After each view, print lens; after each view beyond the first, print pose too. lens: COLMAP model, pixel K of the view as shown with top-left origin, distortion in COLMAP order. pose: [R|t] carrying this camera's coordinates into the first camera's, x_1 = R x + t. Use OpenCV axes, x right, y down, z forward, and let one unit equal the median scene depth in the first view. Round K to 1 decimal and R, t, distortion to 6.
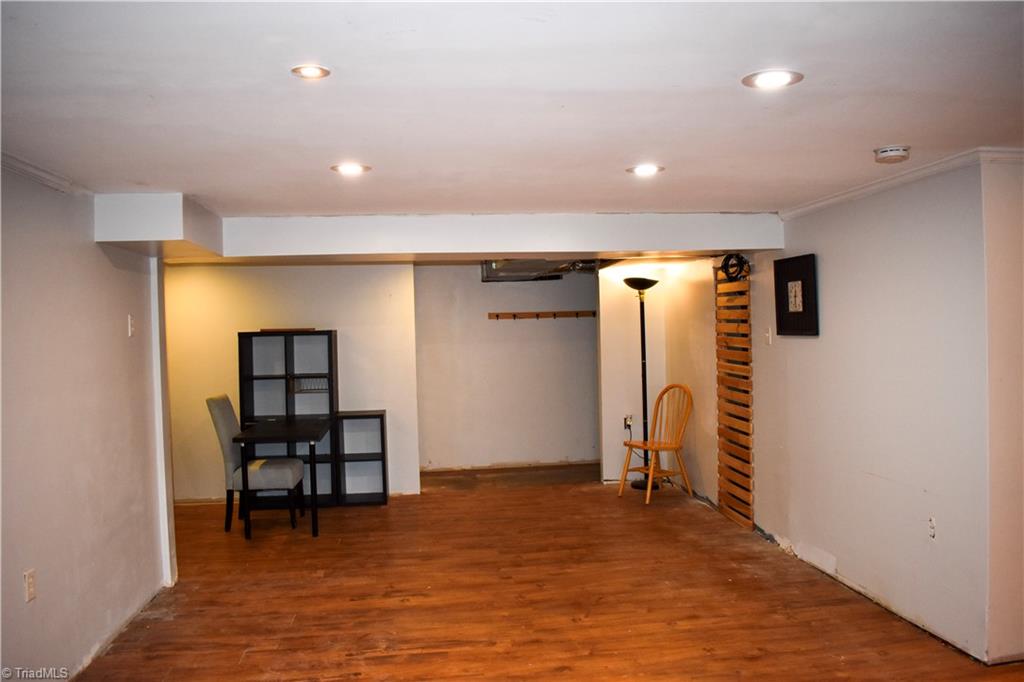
lens RADIAL K [[799.3, 0, 512.9], [0, 799.3, 339.3], [0, 0, 1]] dist [-0.090857, 0.020894]
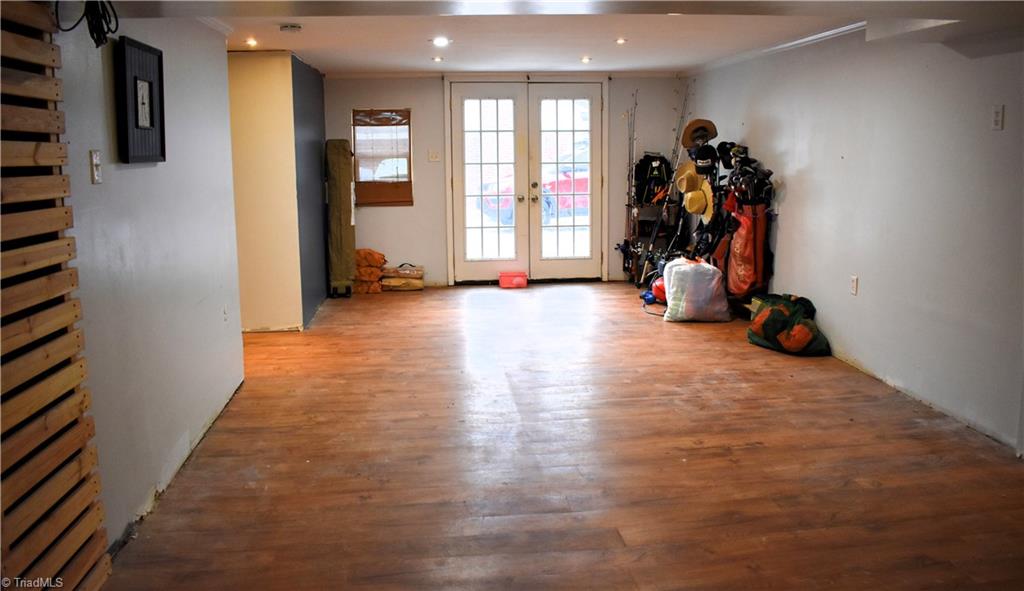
lens RADIAL K [[818.3, 0, 512.0], [0, 818.3, 294.2], [0, 0, 1]] dist [-0.045615, -0.002981]
pose [[-0.999199, 0.034902, 0.019598, 0.050184], [0.038012, 0.980785, 0.191354, -0.014567], [-0.012543, 0.191946, -0.981325, 1.988918]]
